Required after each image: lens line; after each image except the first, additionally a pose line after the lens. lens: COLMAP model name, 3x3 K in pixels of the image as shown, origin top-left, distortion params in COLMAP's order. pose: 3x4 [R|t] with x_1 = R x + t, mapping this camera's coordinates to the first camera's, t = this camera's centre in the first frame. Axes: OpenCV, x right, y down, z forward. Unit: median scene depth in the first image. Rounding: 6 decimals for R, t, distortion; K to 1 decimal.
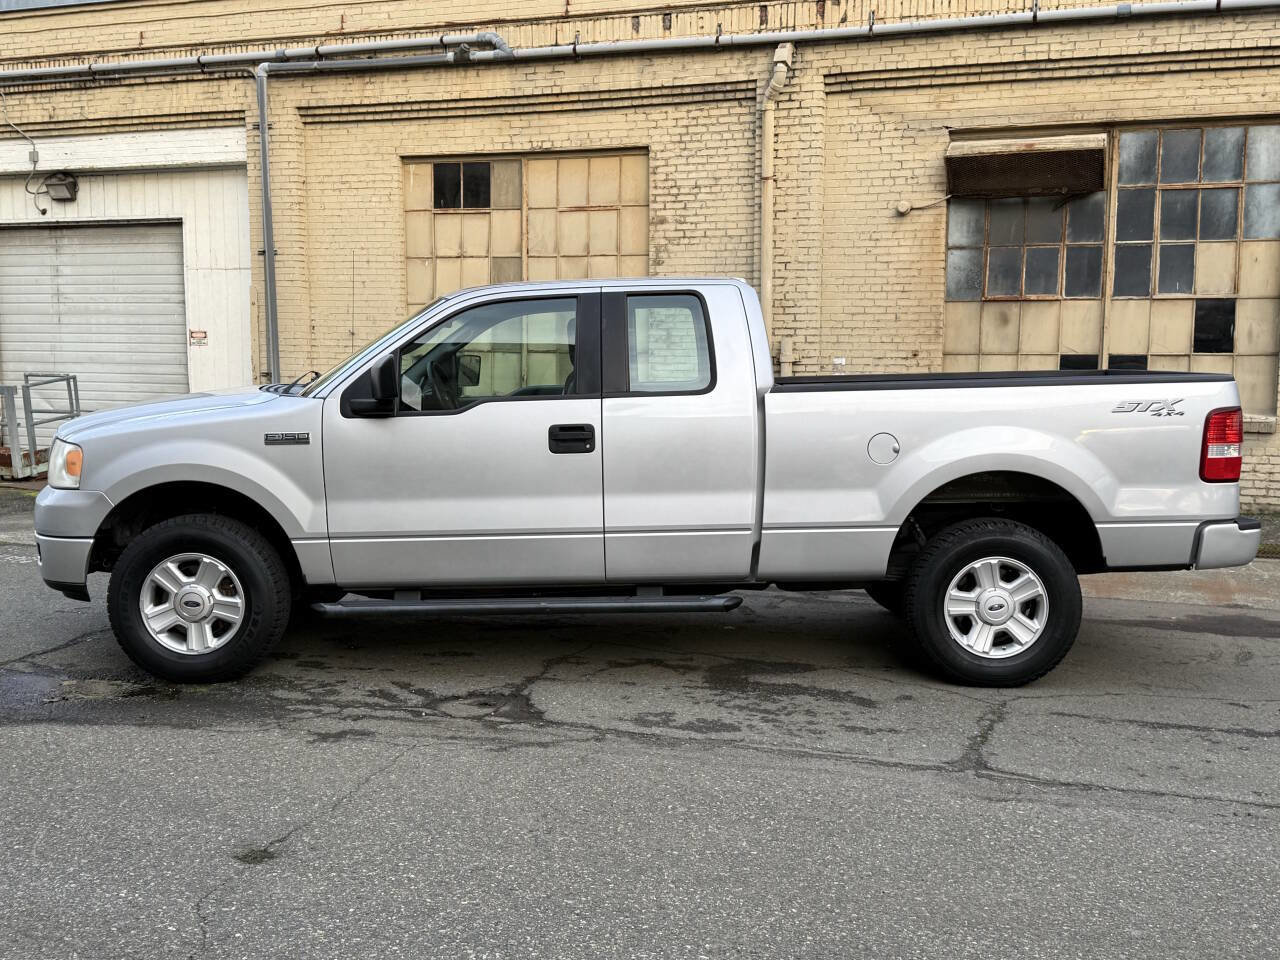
lens RADIAL K [[1354.3, 0, 651.9], [0, 1354.3, 487.7], [0, 0, 1]] dist [0.199192, -0.427857]
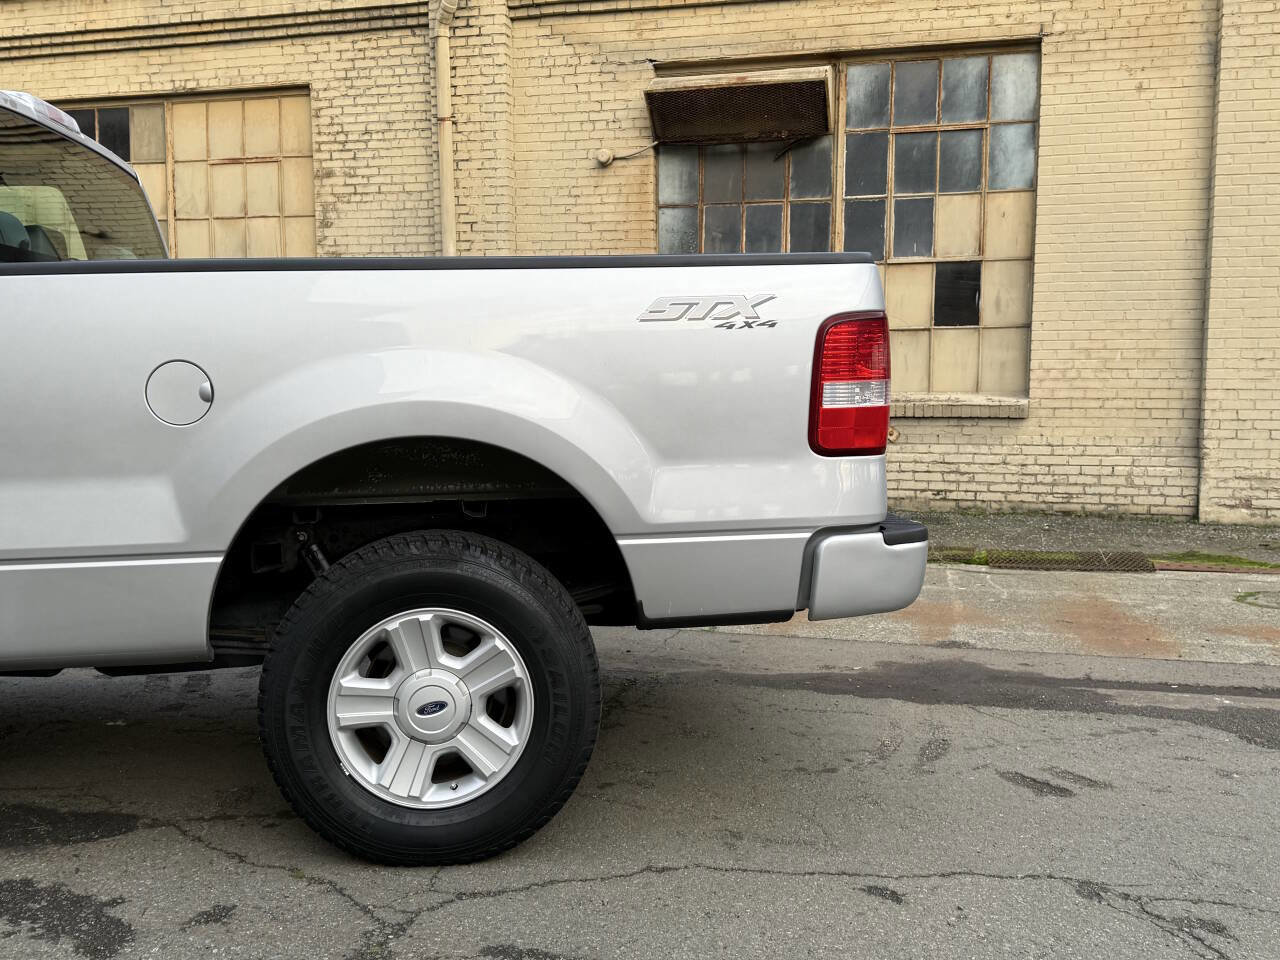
lens RADIAL K [[1206.9, 0, 644.7], [0, 1206.9, 485.3], [0, 0, 1]] dist [0.199058, -0.427667]
pose [[0.995500, -0.015487, 0.093487, 0.130491], [0.016491, 0.999814, -0.009978, 0.005010], [-0.093316, 0.011475, 0.995570, 0.245729]]
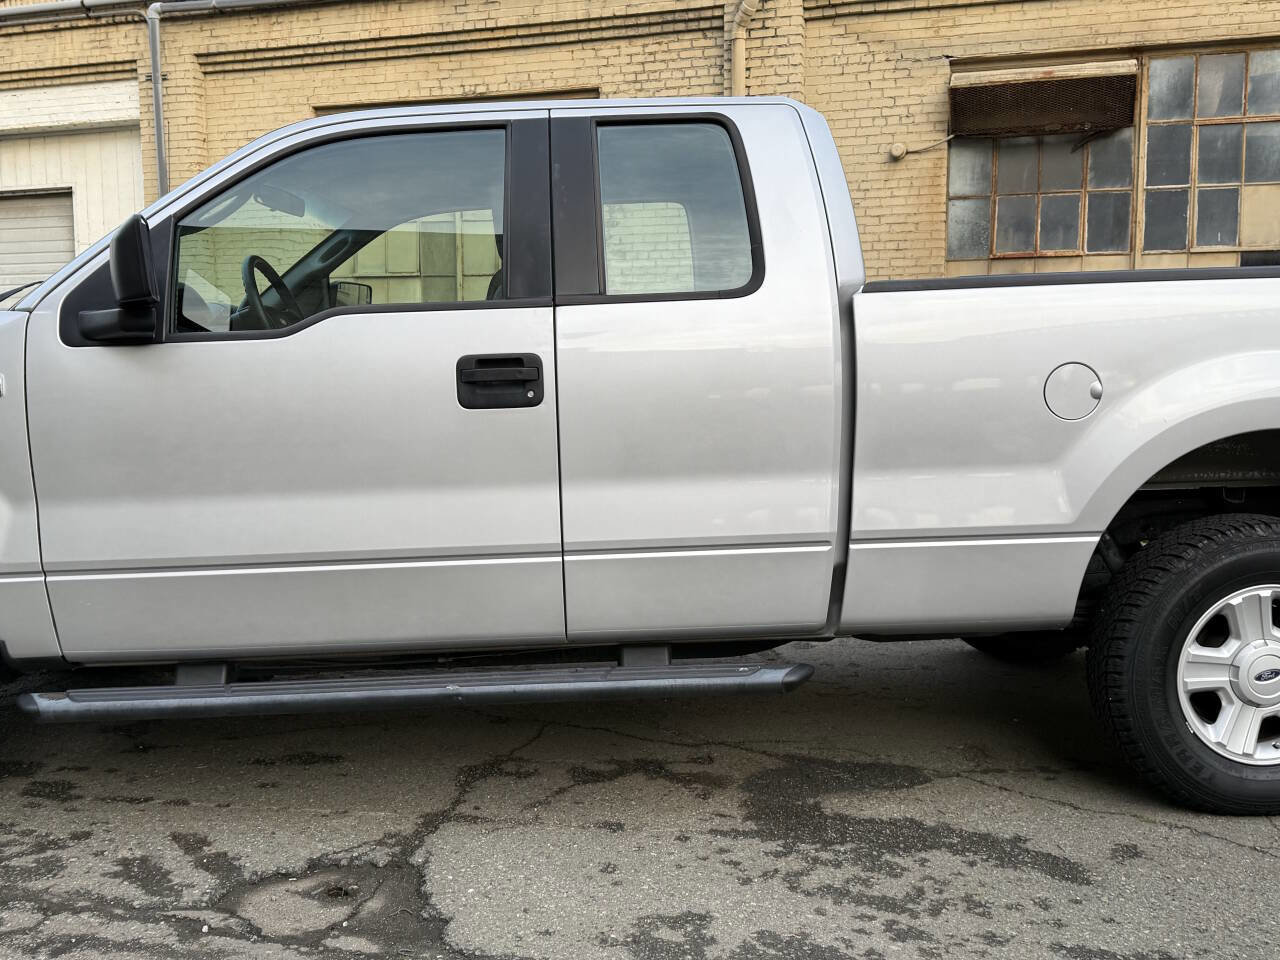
lens RADIAL K [[1216.4, 0, 645.4], [0, 1216.4, 488.1], [0, 0, 1]] dist [0.102020, -0.178128]
pose [[0.998988, -0.015423, 0.042239, -0.009938], [0.015355, 0.999880, 0.001929, 0.002922], [-0.042264, -0.001279, 0.999106, 0.230078]]
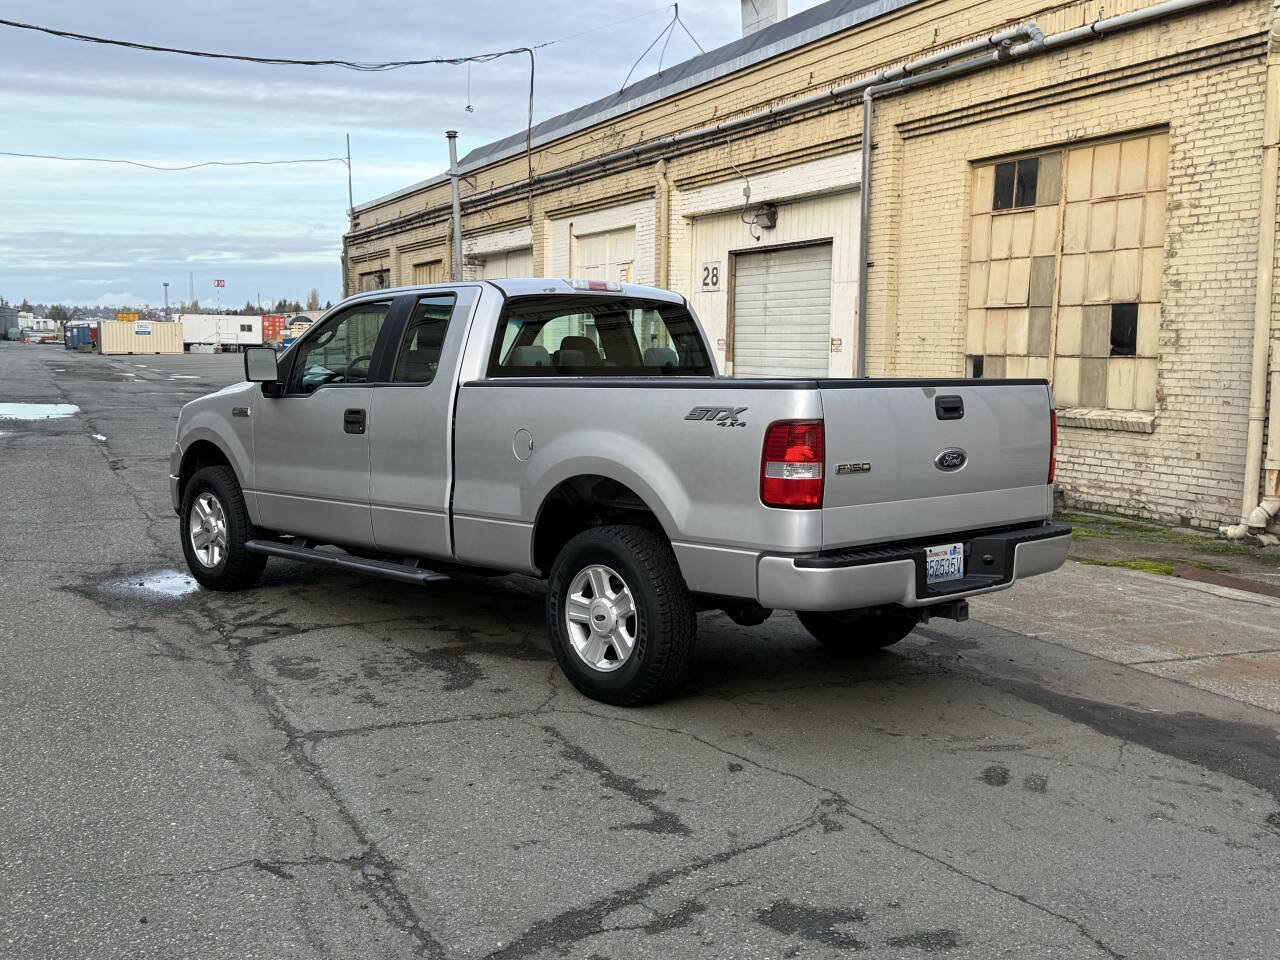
lens RADIAL K [[1354.3, 0, 651.9], [0, 1354.3, 487.7], [0, 0, 1]] dist [0.199192, -0.427857]
pose [[0.697290, 0.078359, -0.712493, 0.427195], [-0.084205, 0.996079, 0.027139, -0.014390], [0.711826, 0.041072, 0.701154, 0.161386]]
